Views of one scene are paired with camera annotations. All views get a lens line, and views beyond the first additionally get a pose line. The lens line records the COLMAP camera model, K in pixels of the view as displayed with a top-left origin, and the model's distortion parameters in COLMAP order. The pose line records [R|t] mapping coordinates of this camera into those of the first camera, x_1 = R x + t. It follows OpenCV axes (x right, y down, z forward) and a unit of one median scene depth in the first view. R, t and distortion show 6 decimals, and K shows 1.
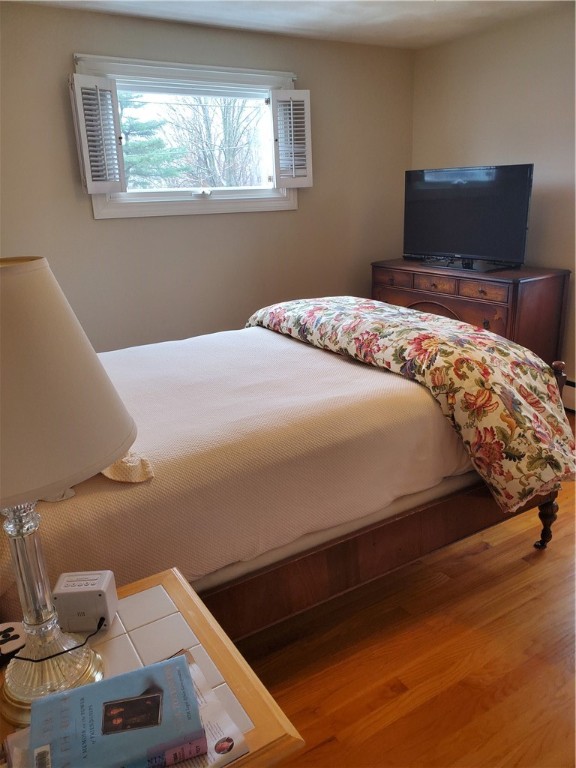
lens RADIAL K [[593.1, 0, 288.0], [0, 593.1, 384.0], [0, 0, 1]] dist [0.044379, -0.001802]
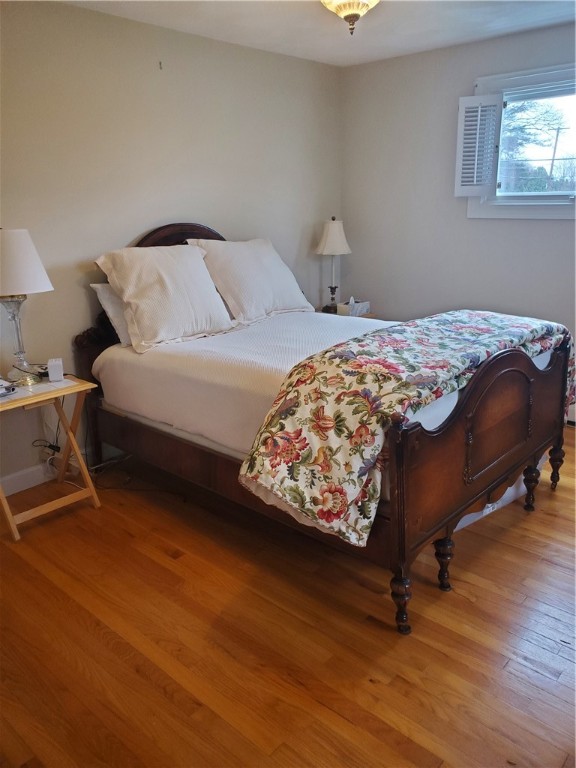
lens RADIAL K [[593.1, 0, 288.0], [0, 593.1, 384.0], [0, 0, 1]] dist [0.044379, -0.001802]
pose [[0.285753, 0.309952, -0.906794, 1.286273], [-0.294304, 0.928905, 0.224767, -0.243664], [0.911992, 0.202646, 0.356658, 0.595718]]
